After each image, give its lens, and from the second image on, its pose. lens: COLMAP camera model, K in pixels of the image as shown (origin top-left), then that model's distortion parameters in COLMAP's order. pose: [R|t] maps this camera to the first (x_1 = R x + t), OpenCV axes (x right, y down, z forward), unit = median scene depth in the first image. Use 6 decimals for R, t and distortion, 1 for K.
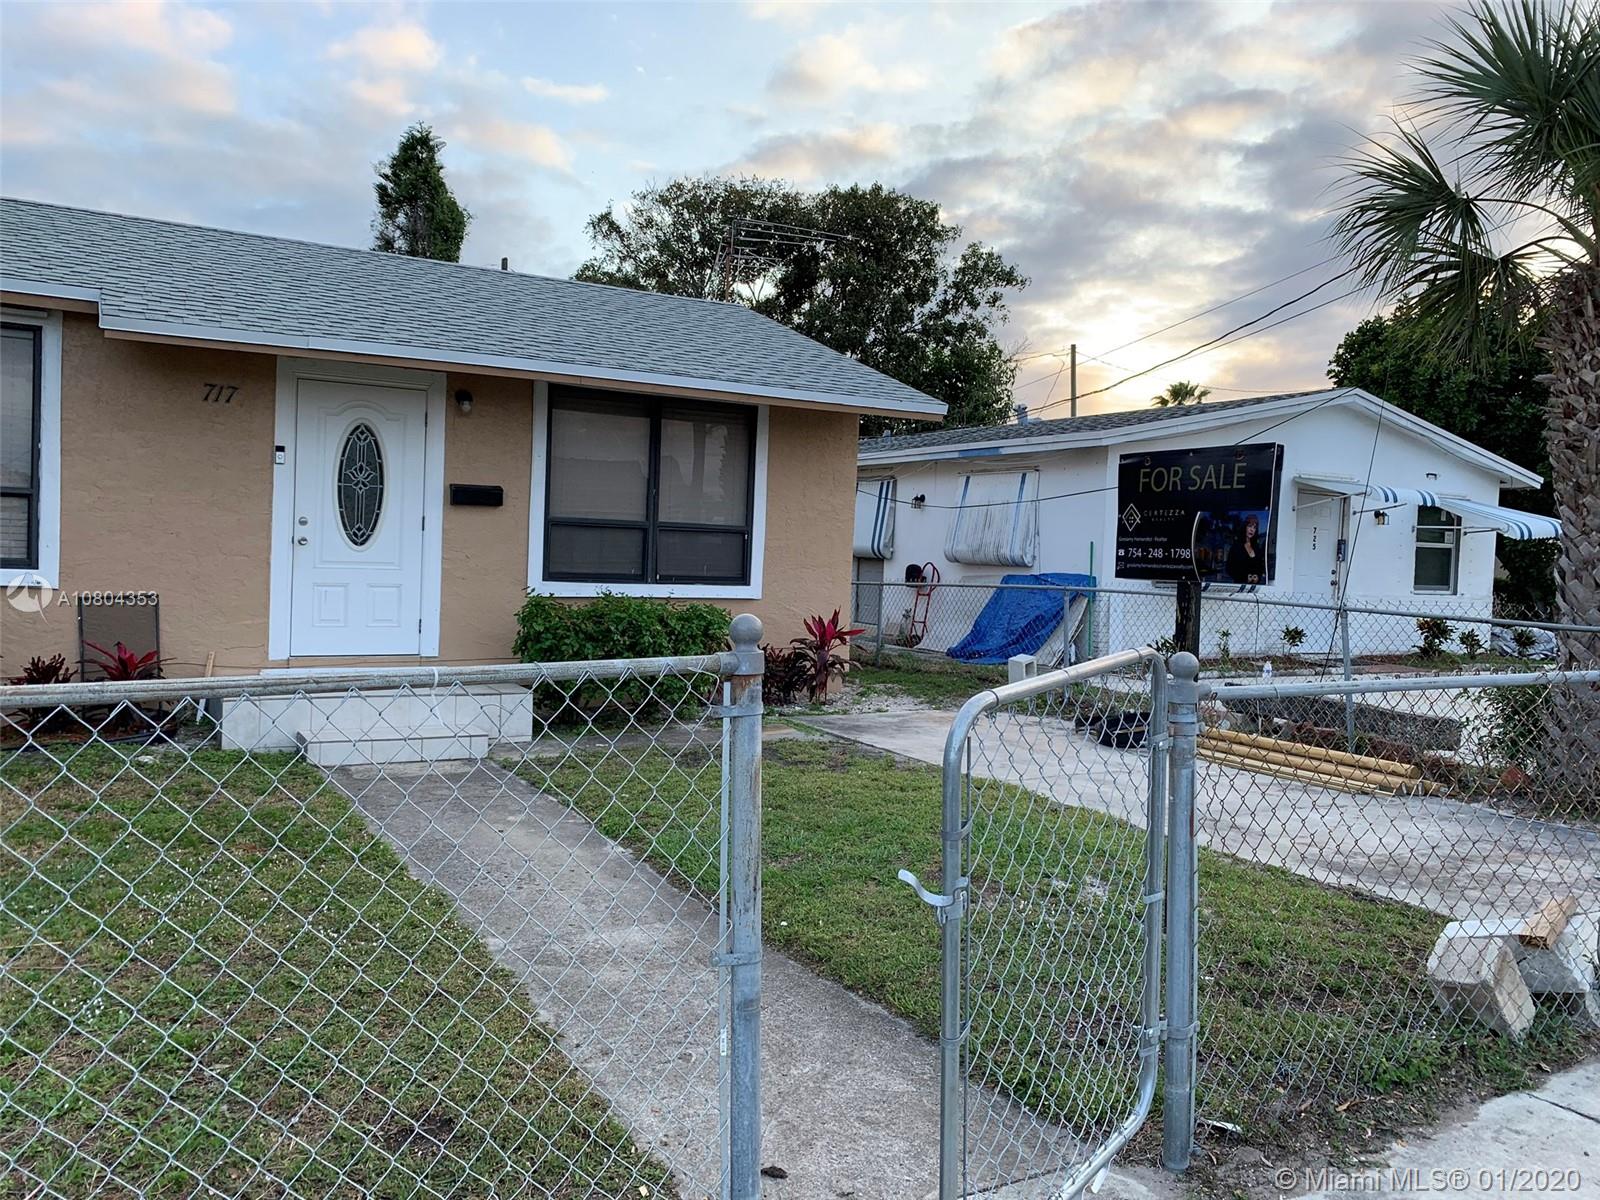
lens RADIAL K [[1210.7, 0, 800.0], [0, 1210.7, 592.5], [0, 0, 1]] dist [0.010674, 0.000242]
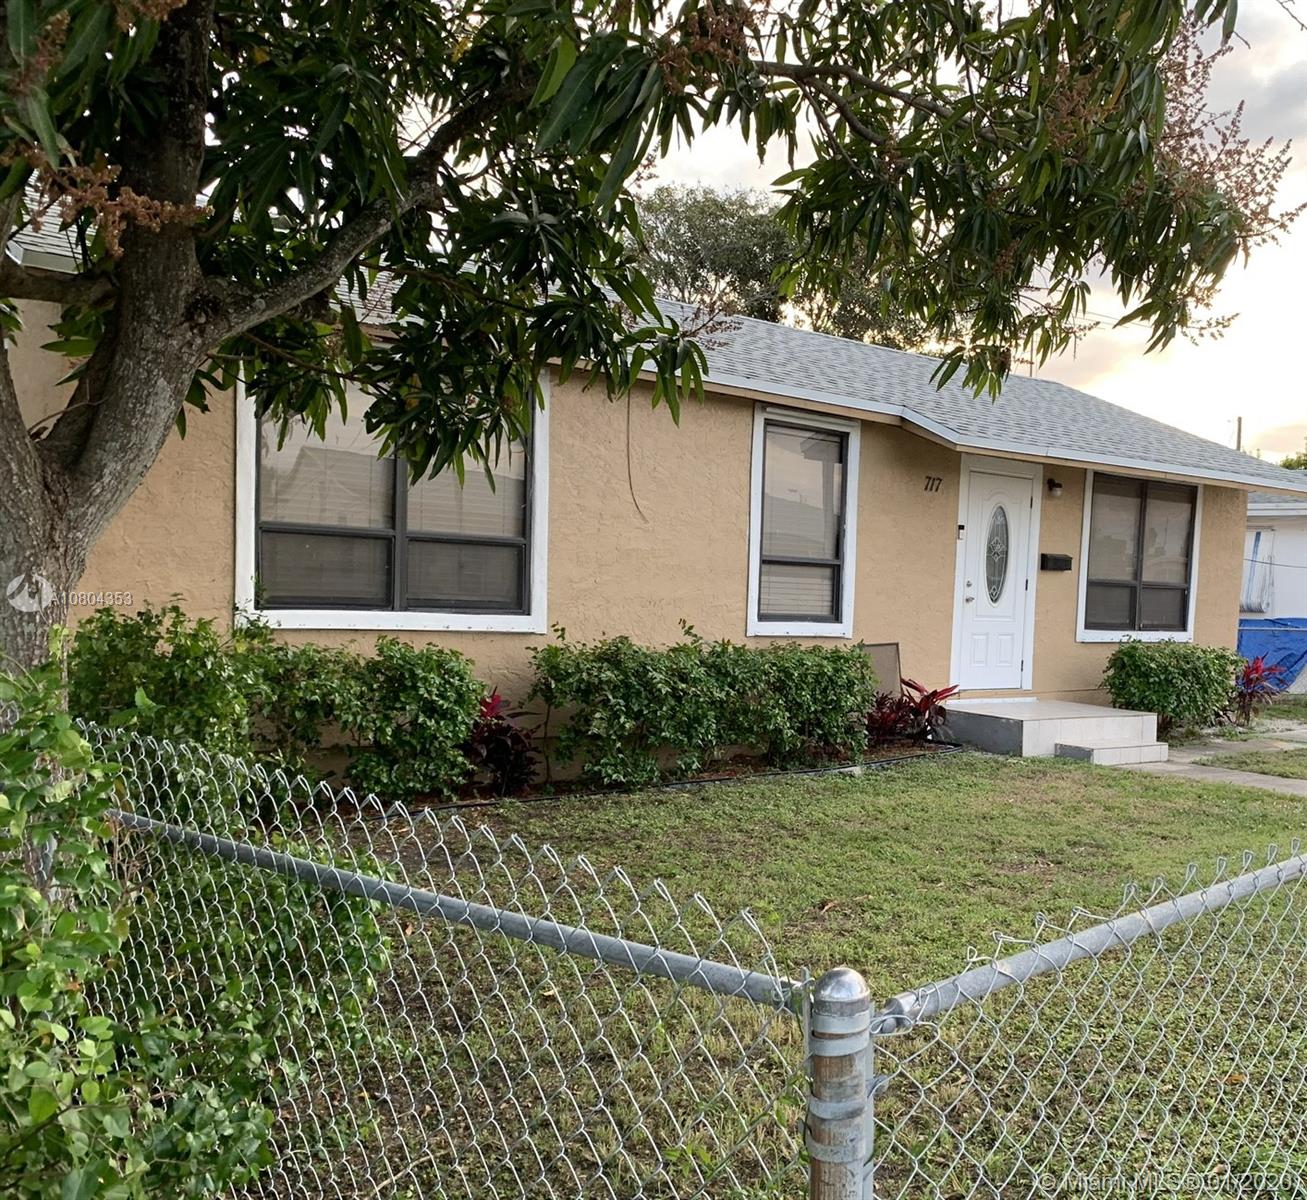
lens RADIAL K [[1948.0, 0, 653.5], [0, 1948.0, 601.8], [0, 0, 1]] dist [0.021721, 0.000000]
pose [[0.935557, 0.003137, 0.353162, -1.318885], [-0.002145, 0.999993, -0.003199, -0.030355], [-0.353169, 0.002236, 0.935557, -0.716520]]
